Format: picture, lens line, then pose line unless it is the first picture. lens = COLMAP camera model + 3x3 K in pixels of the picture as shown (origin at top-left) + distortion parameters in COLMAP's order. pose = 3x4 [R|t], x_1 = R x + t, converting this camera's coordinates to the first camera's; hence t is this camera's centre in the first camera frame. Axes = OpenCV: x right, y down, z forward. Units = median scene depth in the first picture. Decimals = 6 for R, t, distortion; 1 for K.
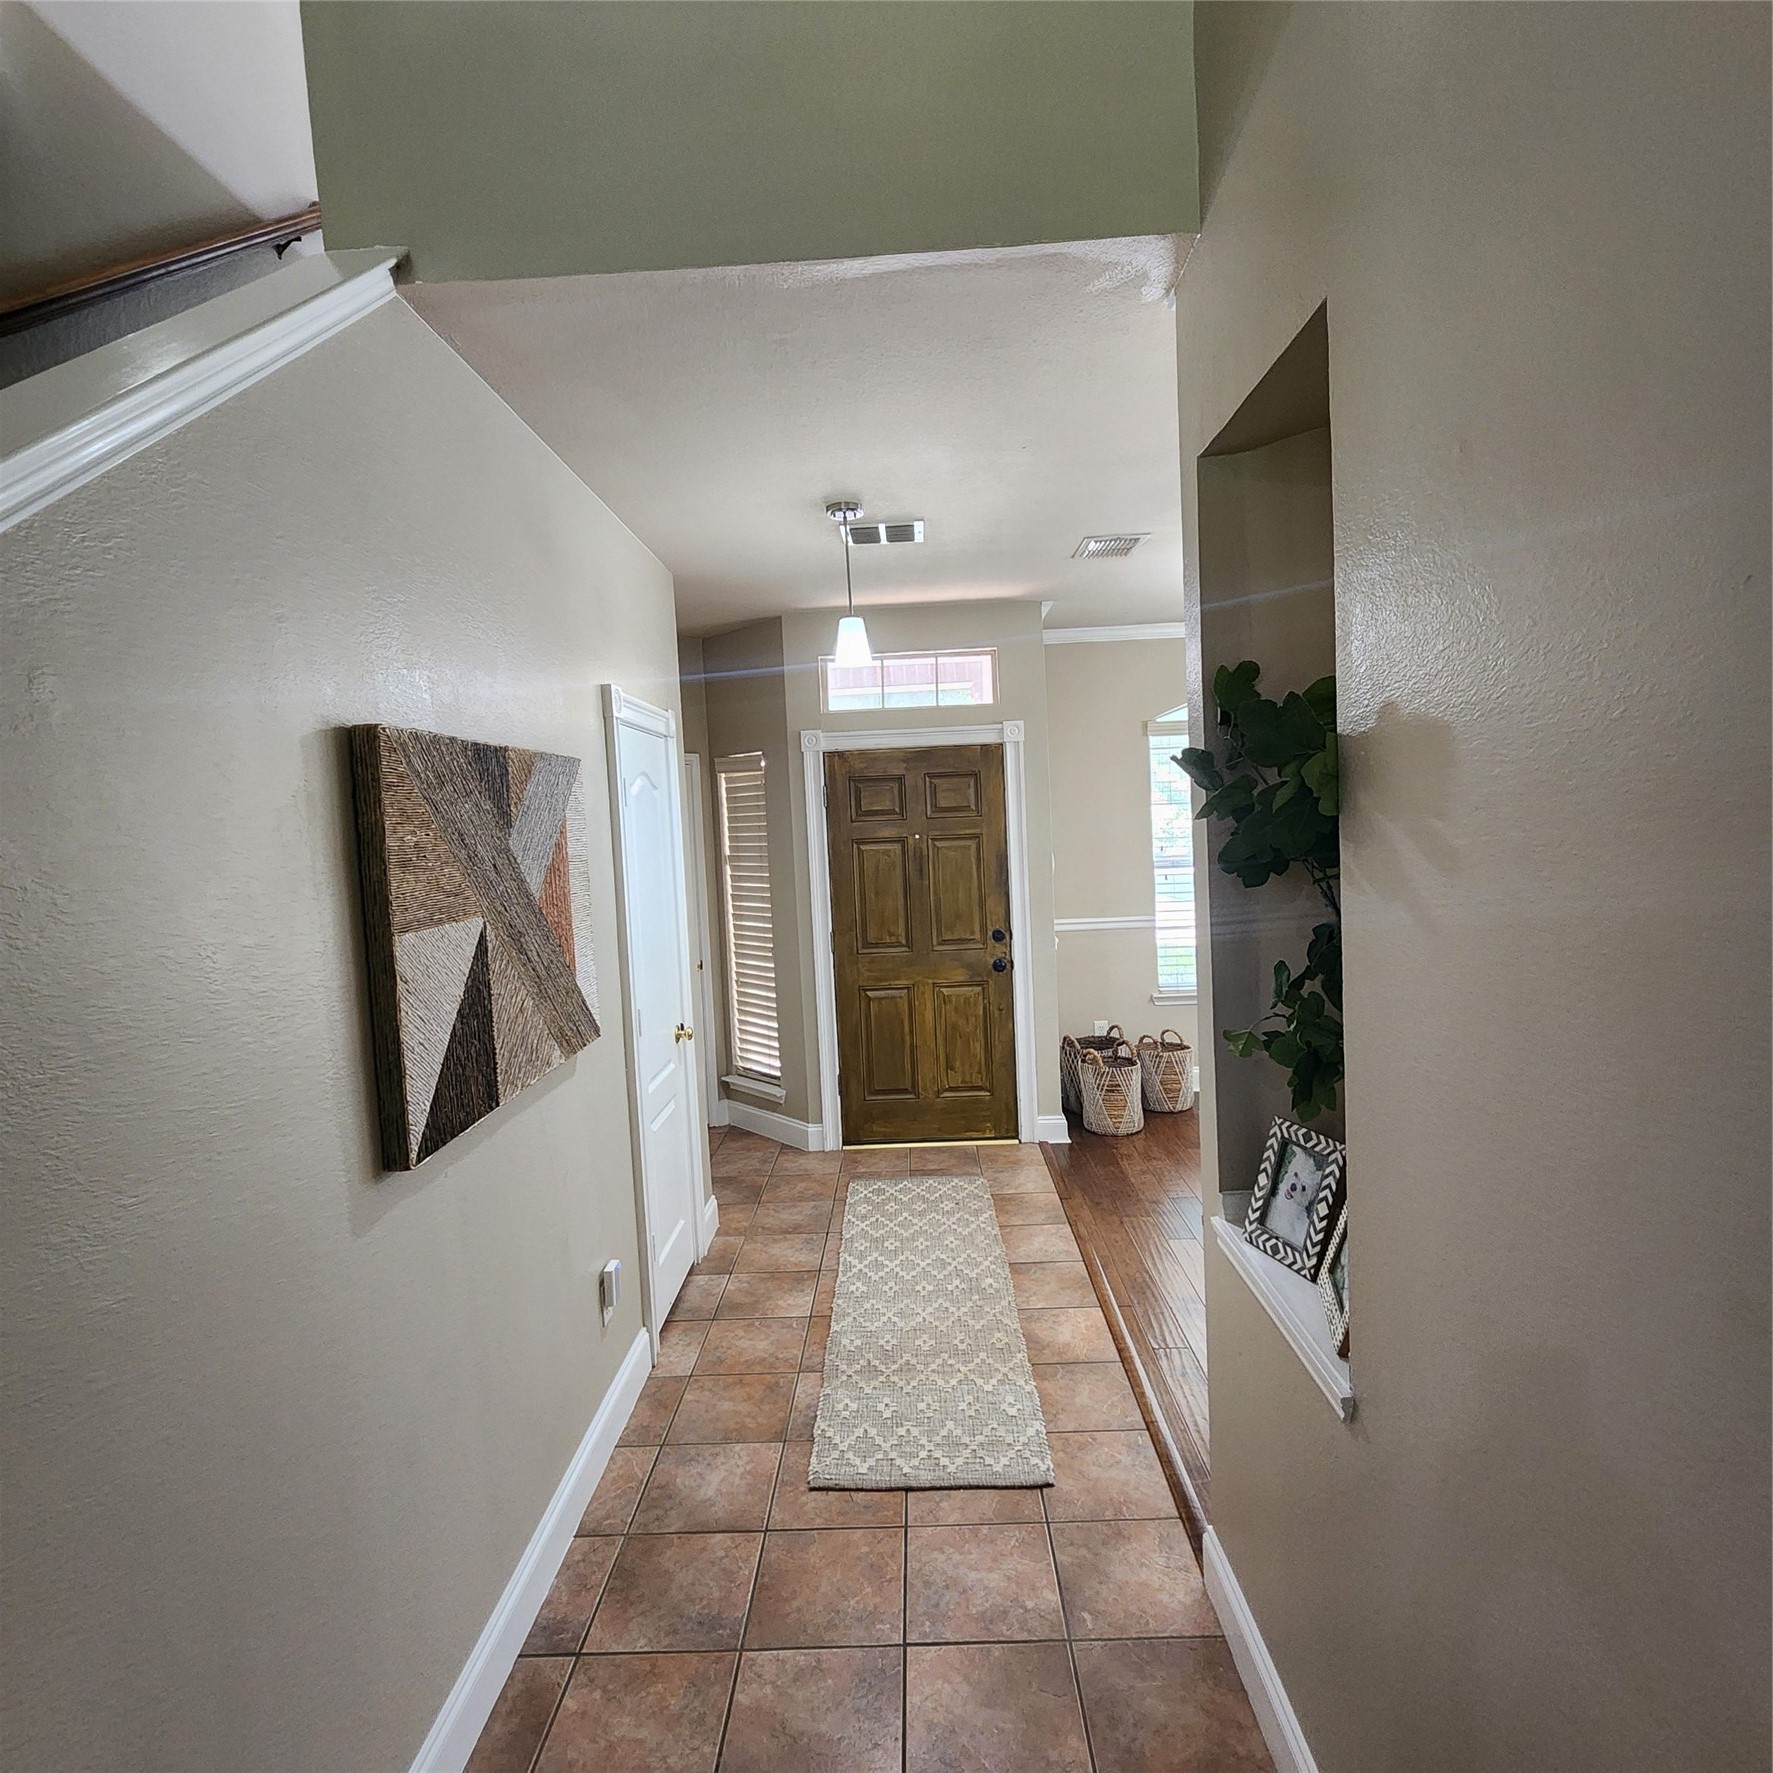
lens RADIAL K [[975.6, 0, 887.4], [0, 975.6, 874.3], [0, 0, 1]] dist [-0.002107, 0.000087]
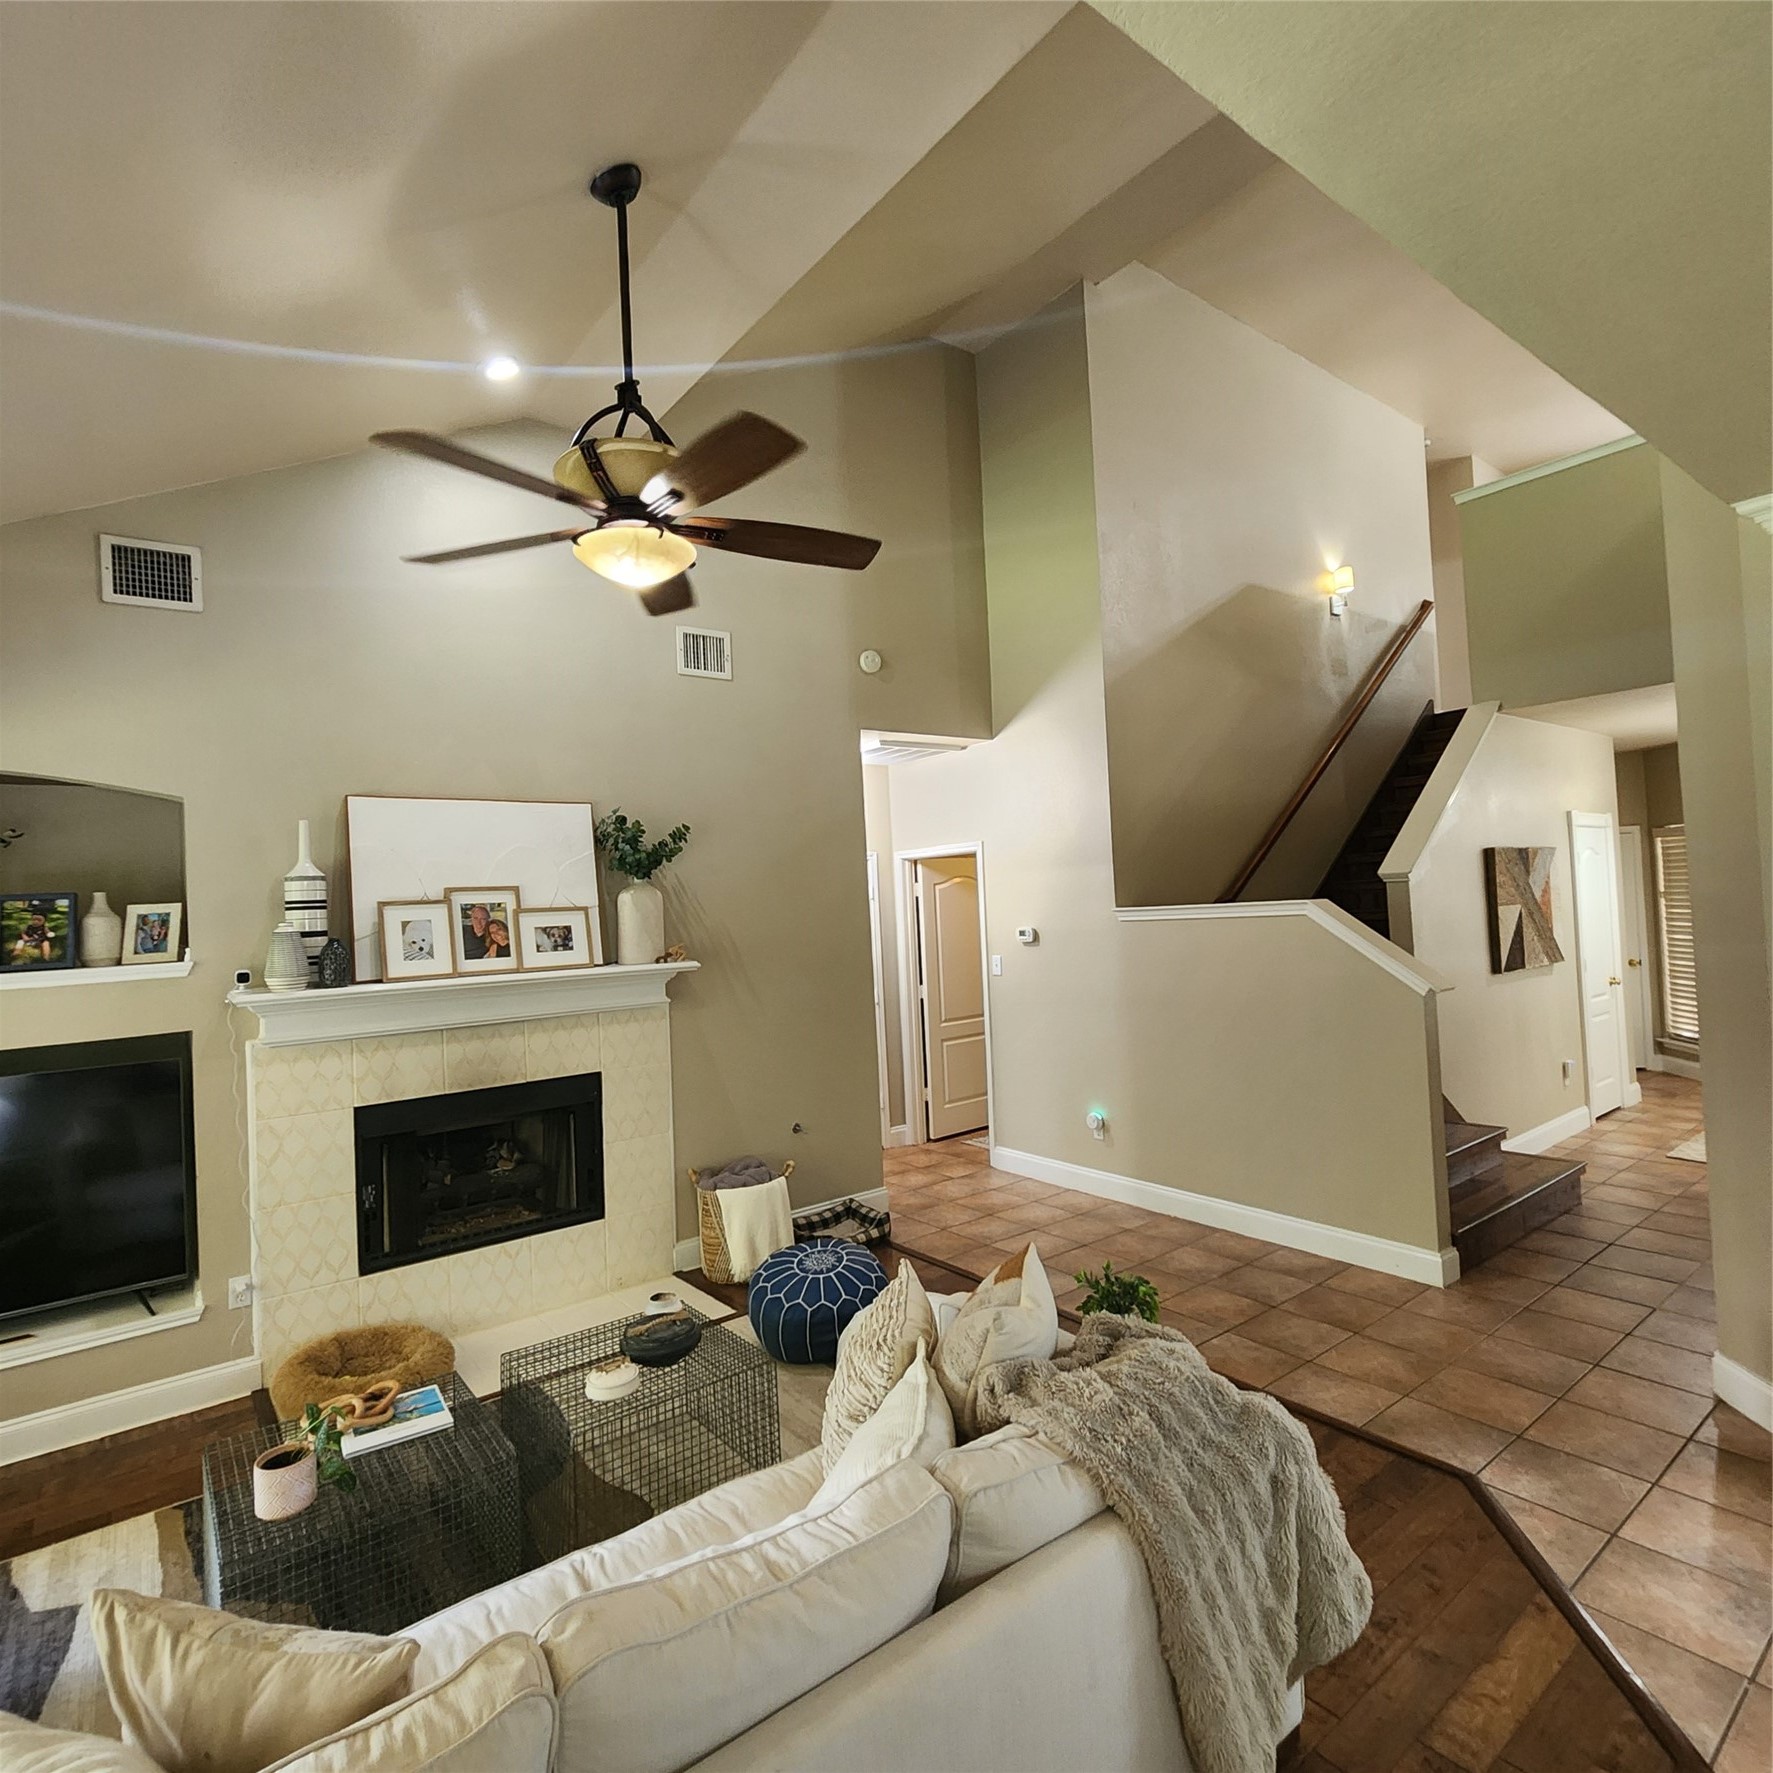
lens RADIAL K [[975.6, 0, 887.4], [0, 975.6, 874.3], [0, 0, 1]] dist [-0.002107, 0.000087]
pose [[0.628358, -0.002565, -0.777920, 0.305660], [-0.031841, 0.999072, -0.029013, 0.042999], [0.777273, 0.043001, 0.627693, -1.054940]]
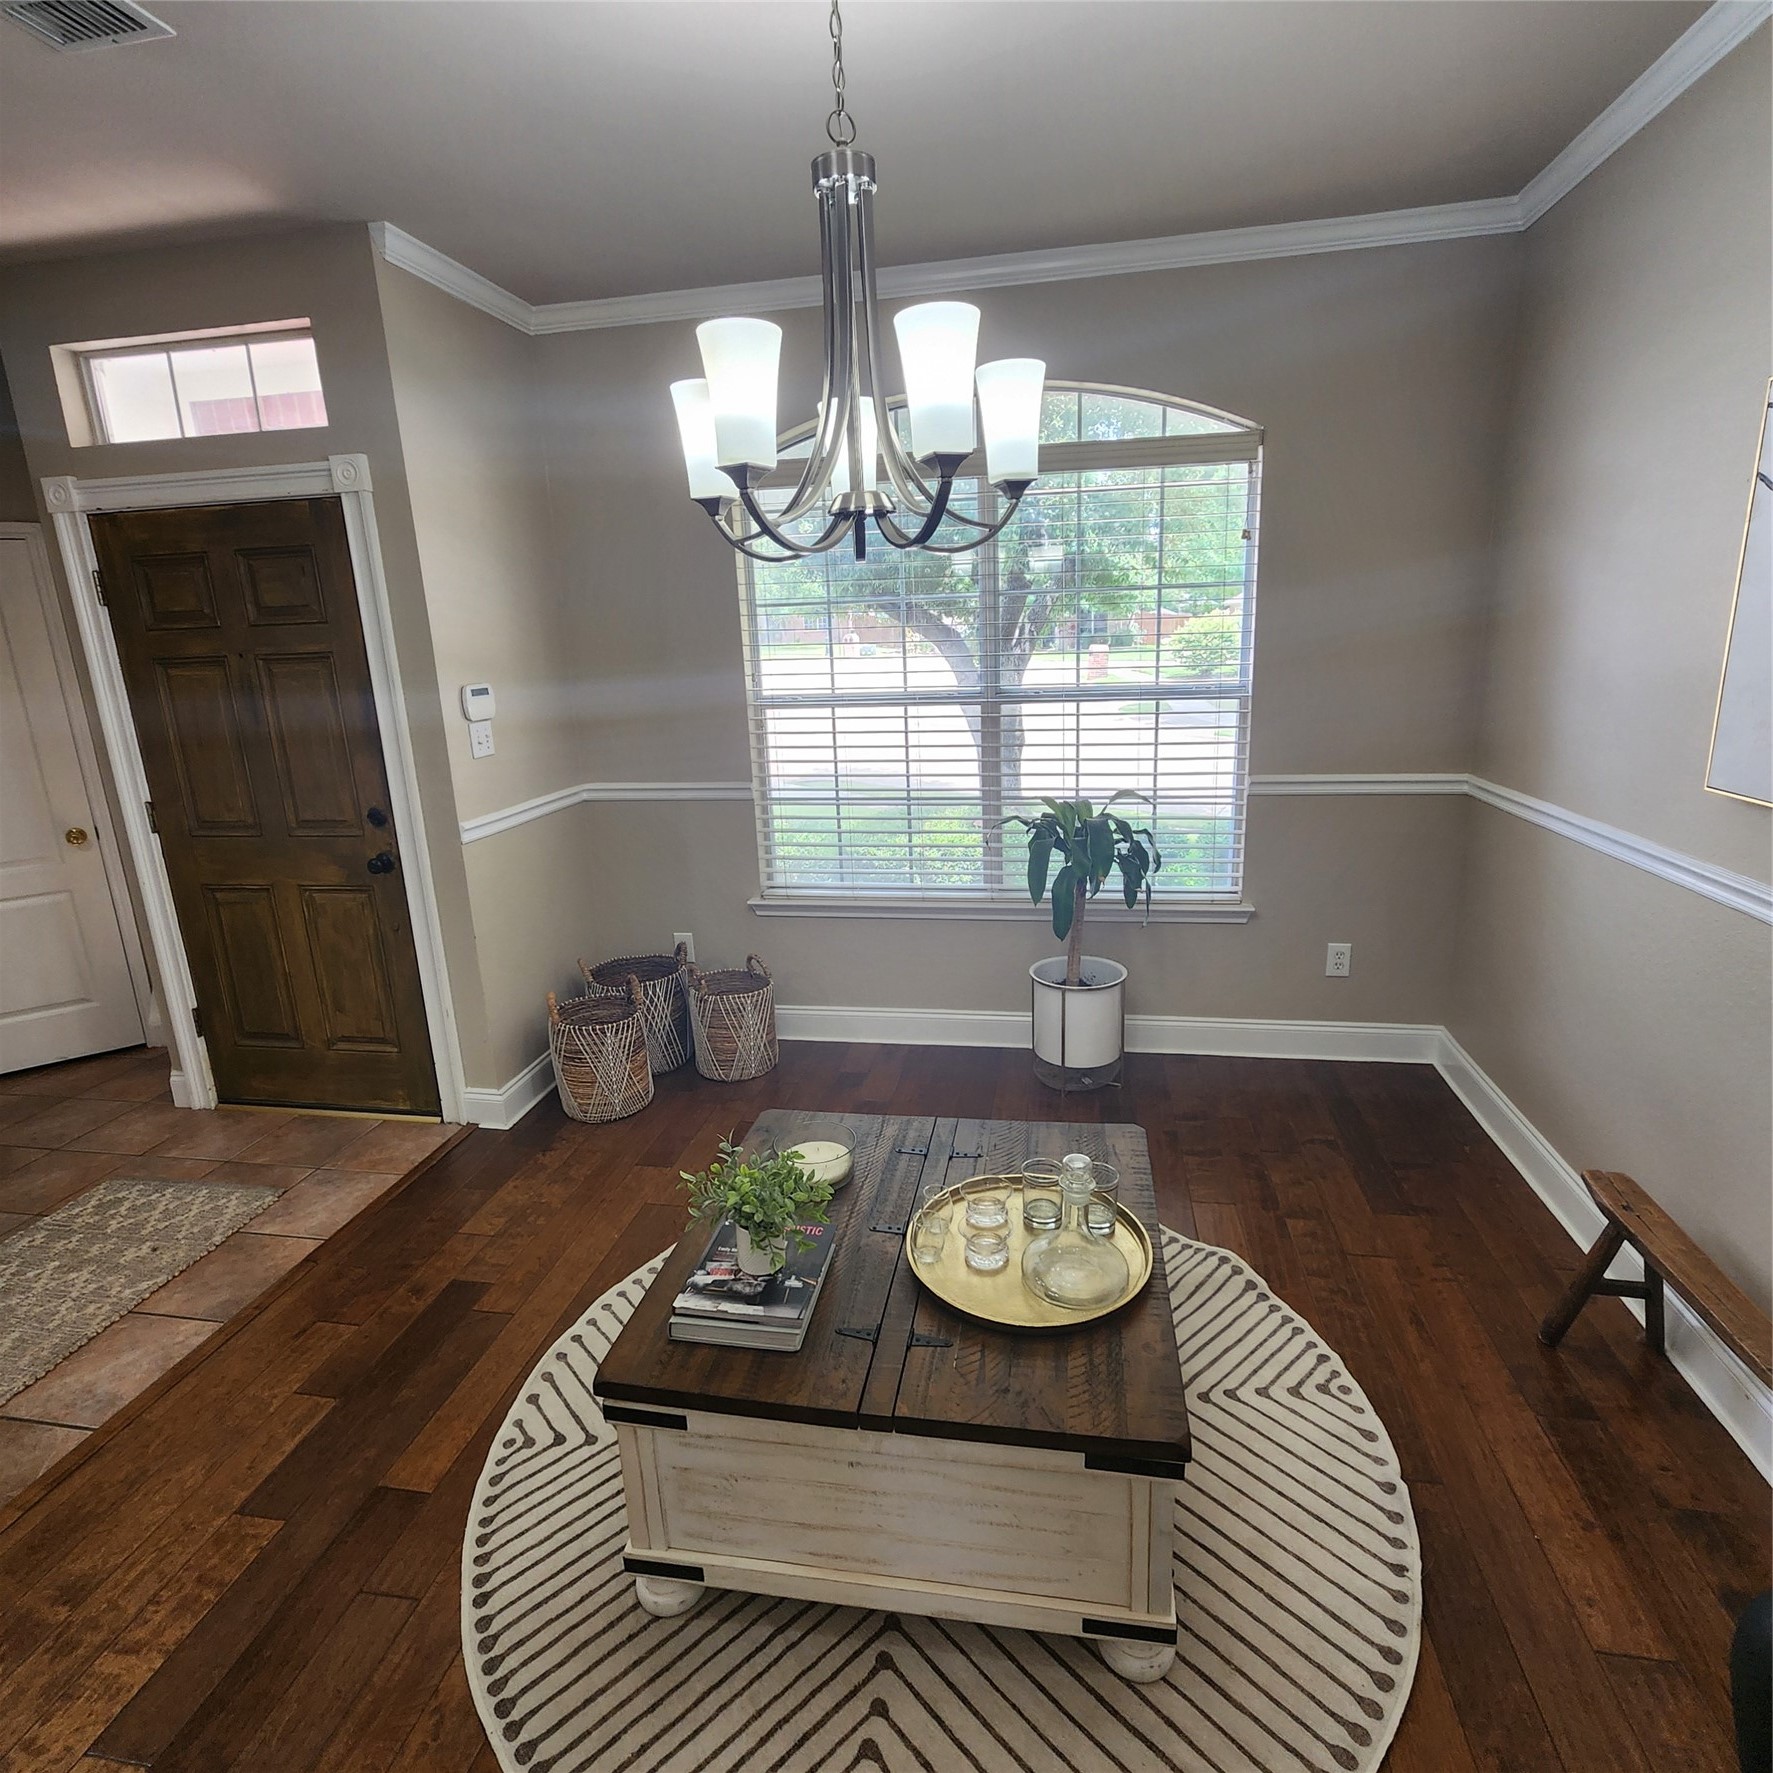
lens RADIAL K [[975.6, 0, 887.4], [0, 975.6, 874.3], [0, 0, 1]] dist [-0.002107, 0.000087]
pose [[0.987630, 0.045575, -0.150031, 0.544004], [-0.015636, 0.980684, 0.194975, -0.029380], [0.156019, -0.190217, 0.969265, 0.436903]]
